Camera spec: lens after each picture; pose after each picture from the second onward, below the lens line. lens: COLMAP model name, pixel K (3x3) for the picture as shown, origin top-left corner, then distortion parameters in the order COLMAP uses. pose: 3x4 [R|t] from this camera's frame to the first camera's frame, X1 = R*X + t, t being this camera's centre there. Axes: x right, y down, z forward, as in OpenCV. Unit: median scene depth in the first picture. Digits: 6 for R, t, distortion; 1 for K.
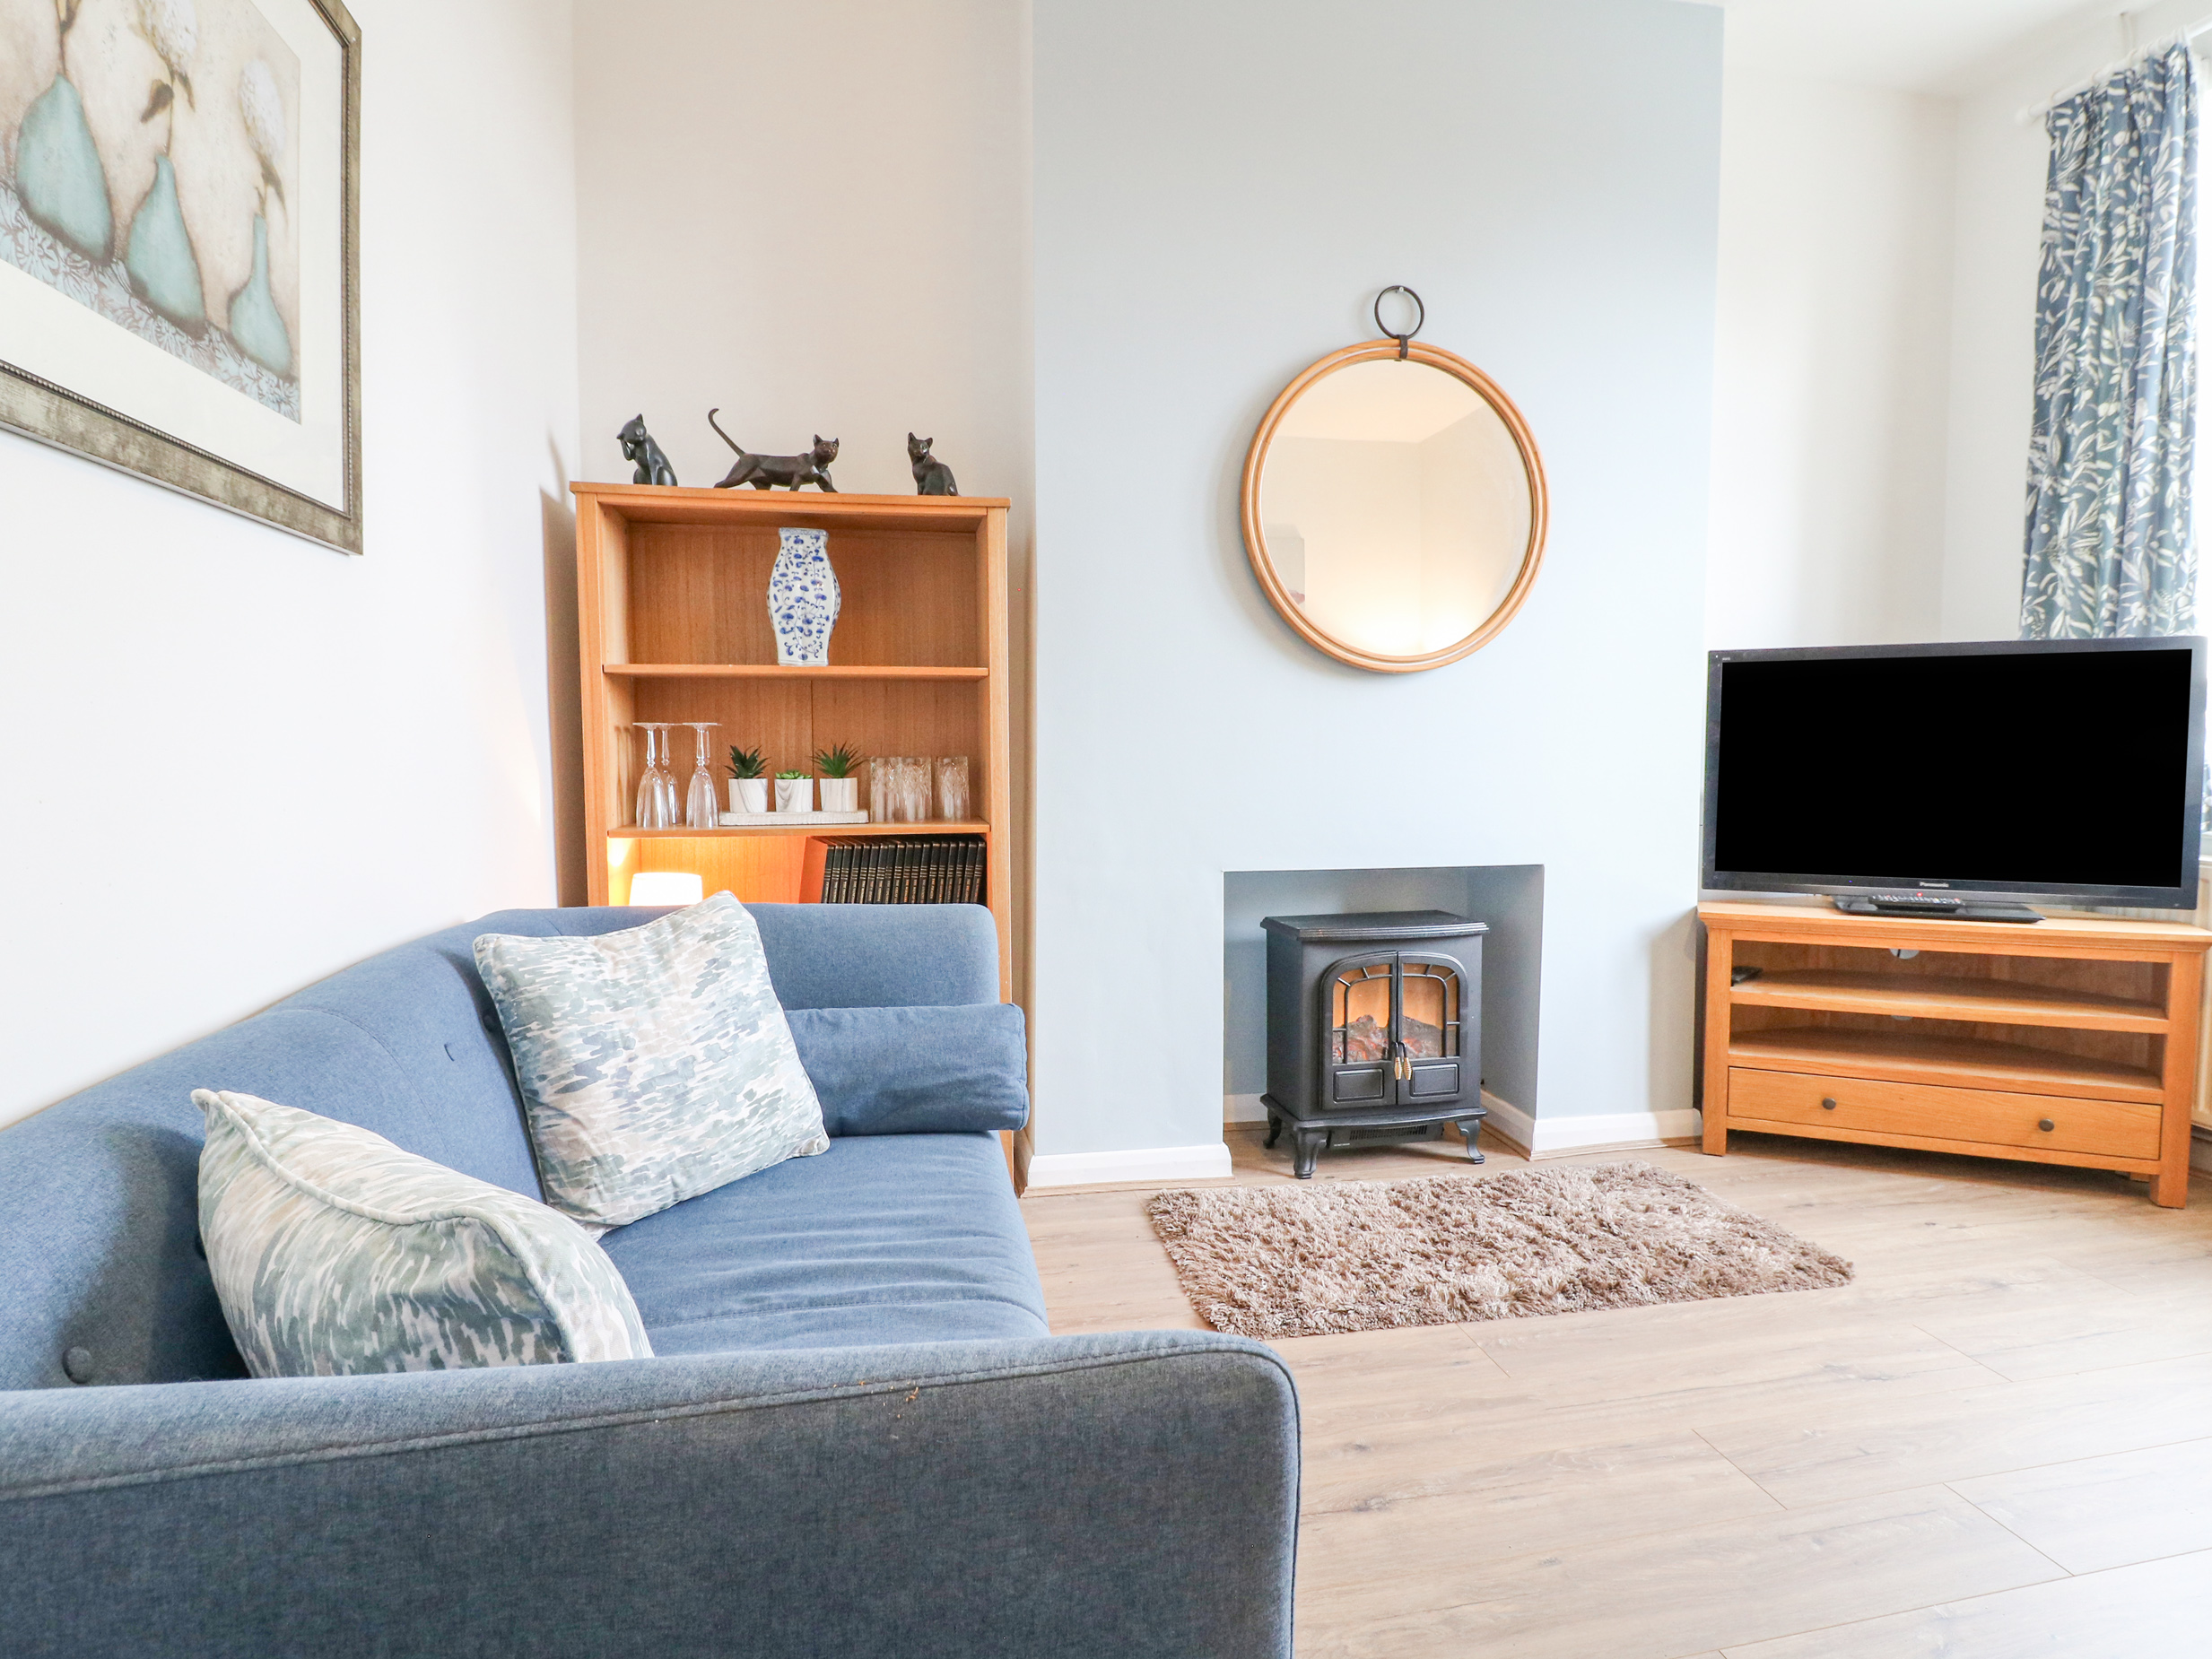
lens RADIAL K [[1198.7, 0, 1120.5], [0, 1198.7, 816.3], [0, 0, 1]] dist [-0.001409, -0.010871]
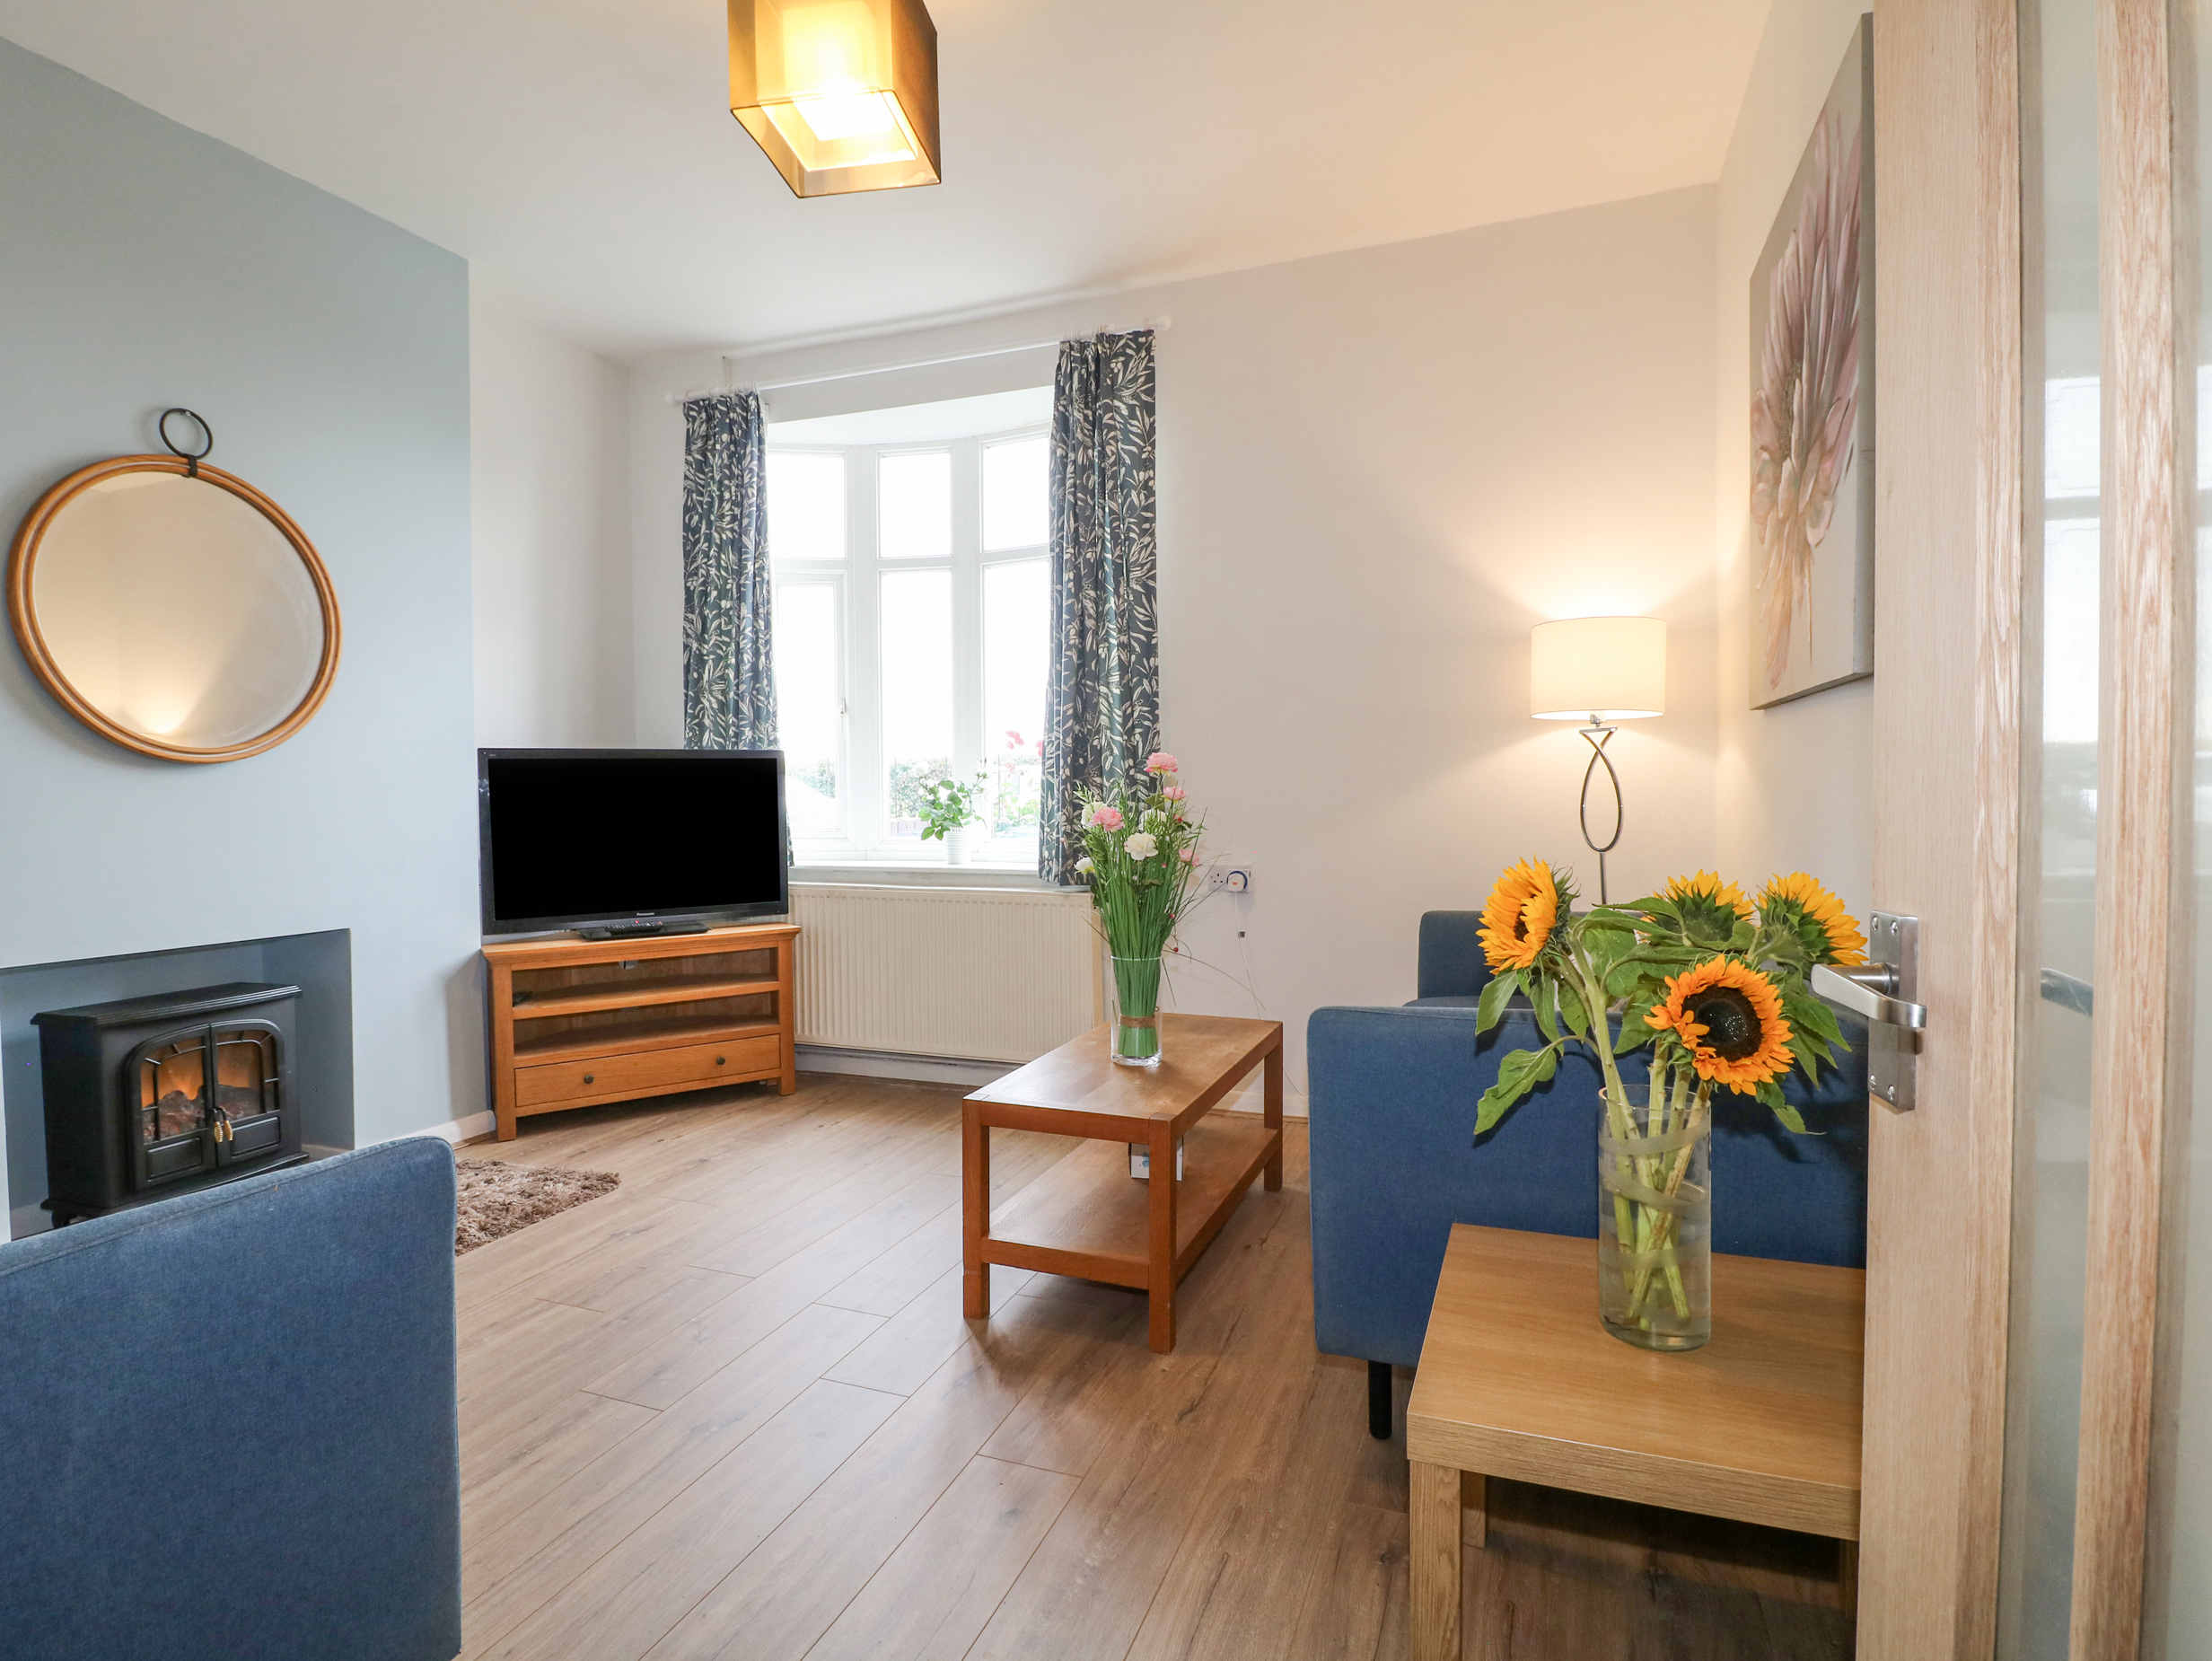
lens RADIAL K [[1198.9, 0, 1120.5], [0, 1198.9, 817.3], [0, 0, 1]] dist [-0.001409, -0.010871]
pose [[0.530350, -0.023767, 0.847445, -0.254777], [0.063406, 0.997919, -0.011694, -0.006727], [-0.845404, 0.059935, 0.530754, -0.279240]]
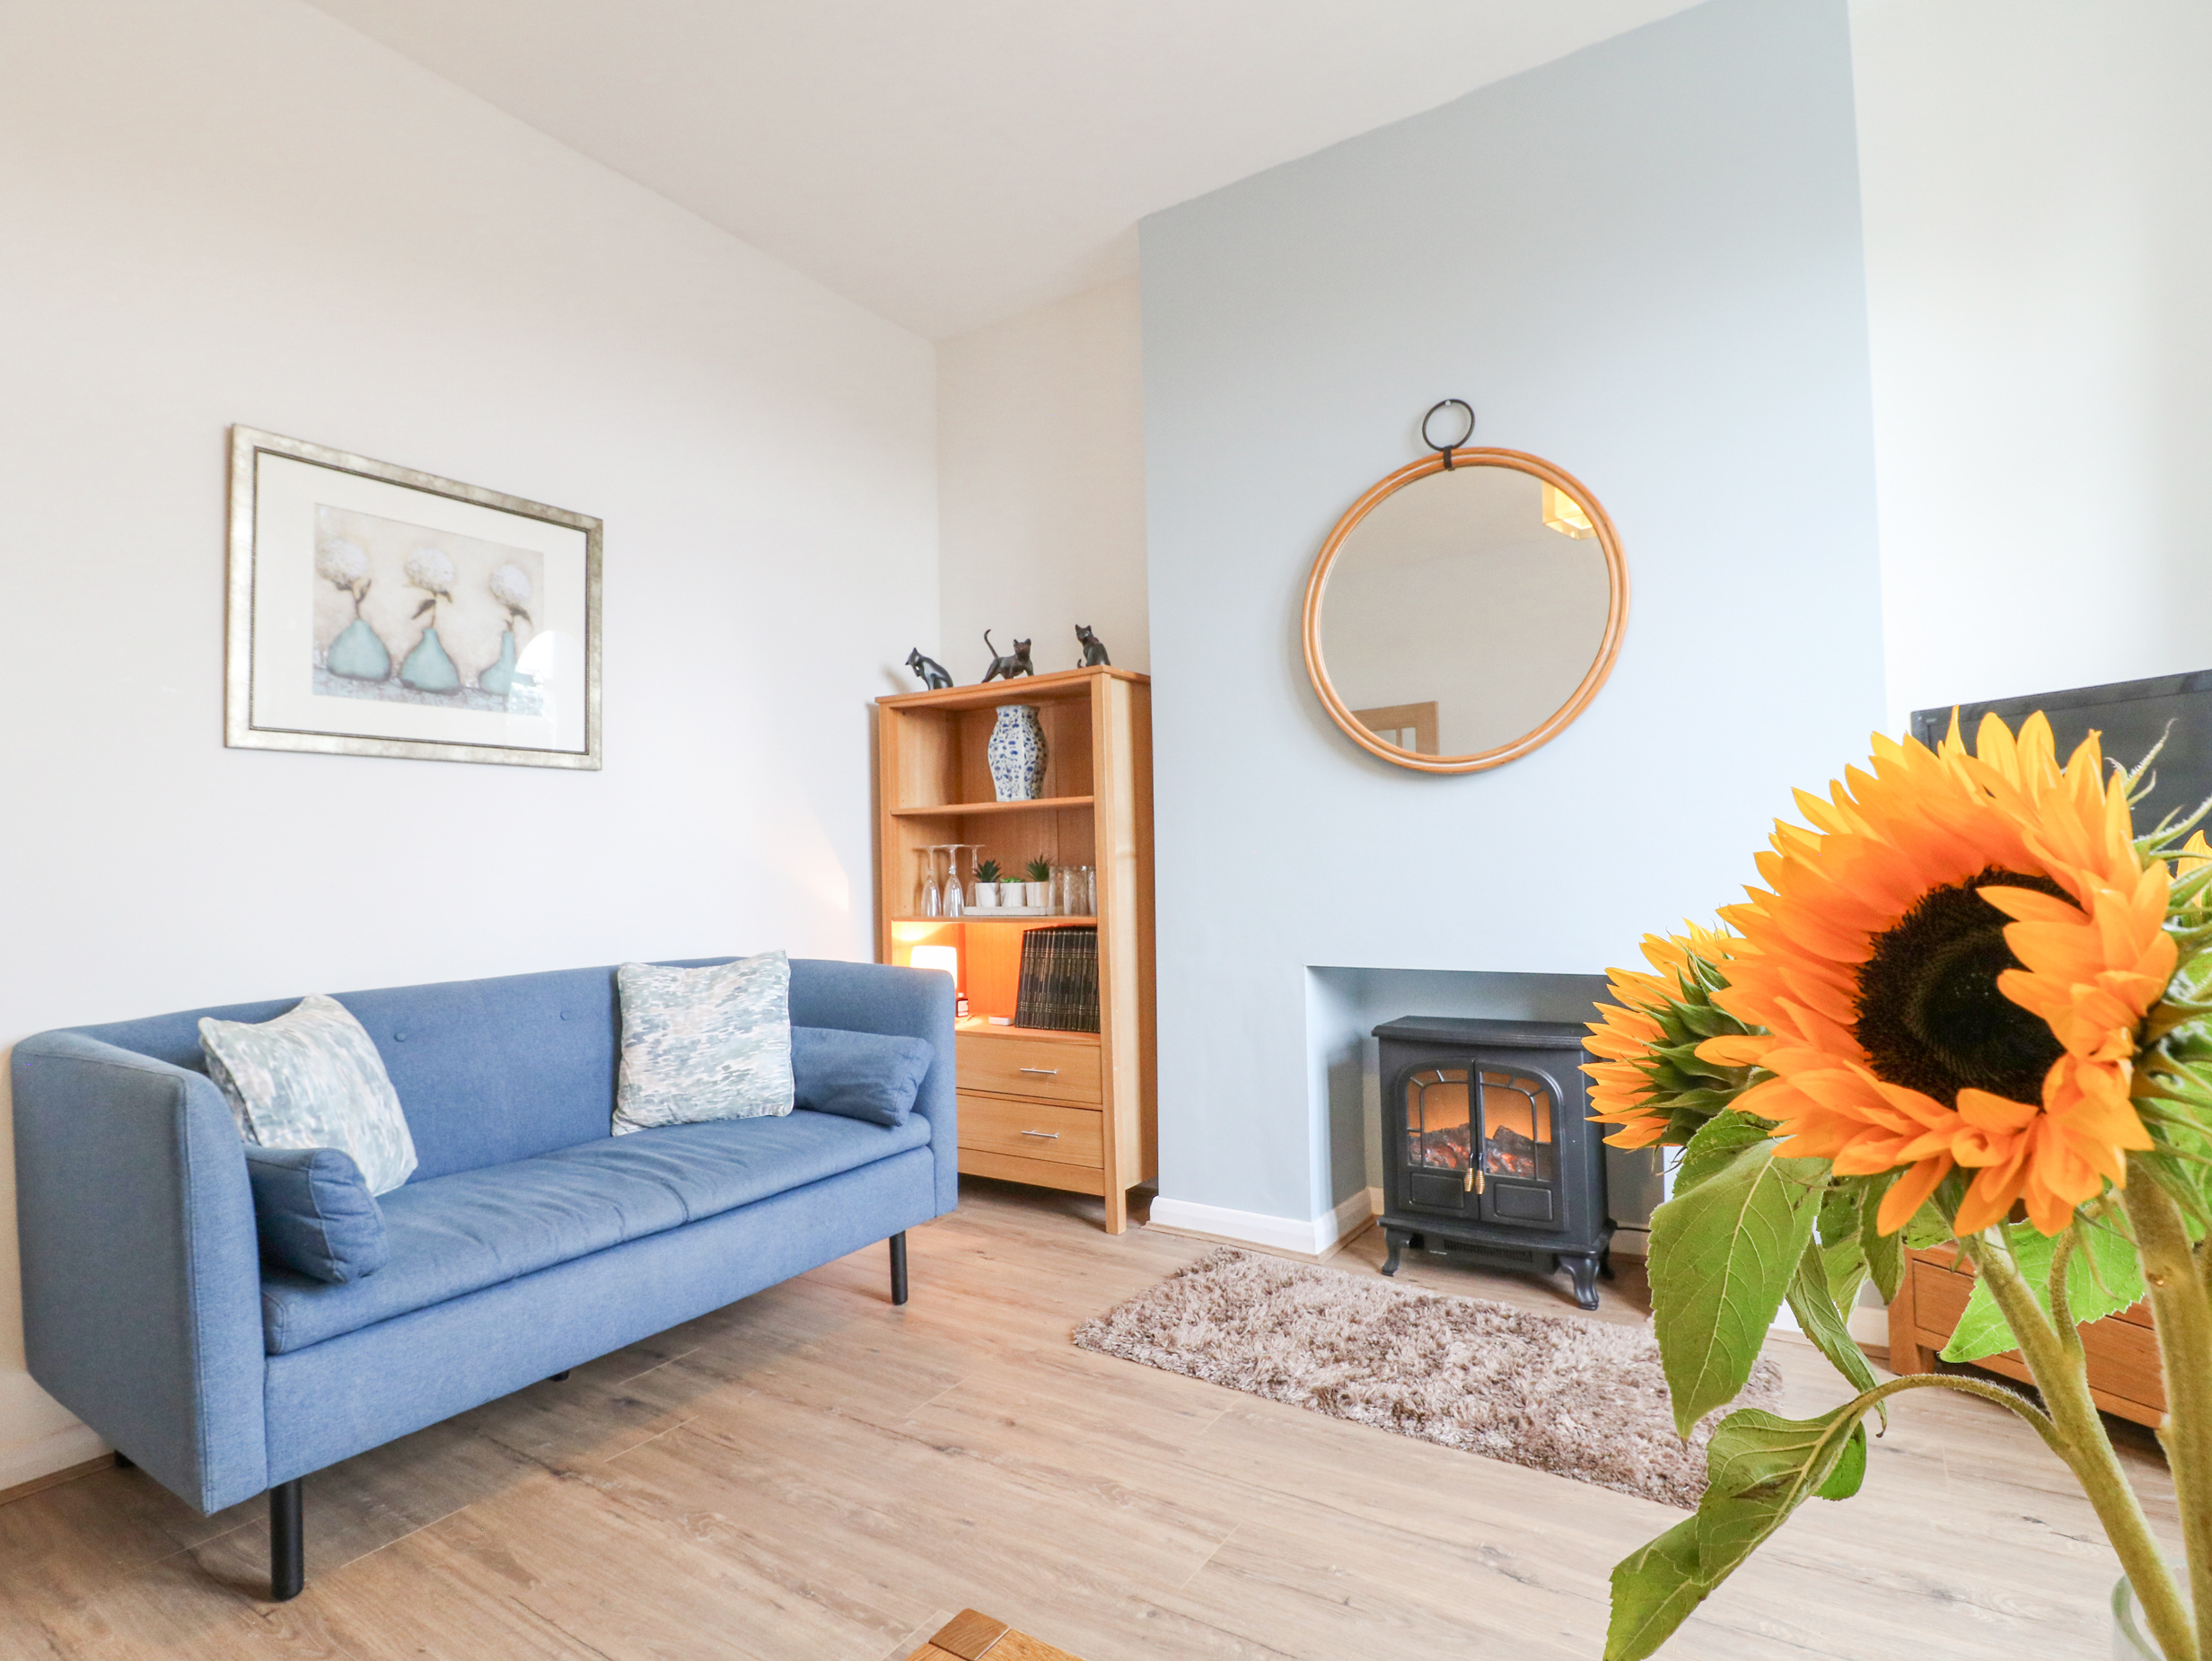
lens RADIAL K [[1149.0, 0, 1112.5], [0, 1149.0, 828.8], [0, 0, 1]] dist [0.003707, -0.014067]
pose [[0.710252, -0.038099, -0.702915, 0.735473], [-0.021995, 0.996846, -0.076256, 0.005588], [0.703604, 0.069622, 0.707174, 0.130624]]
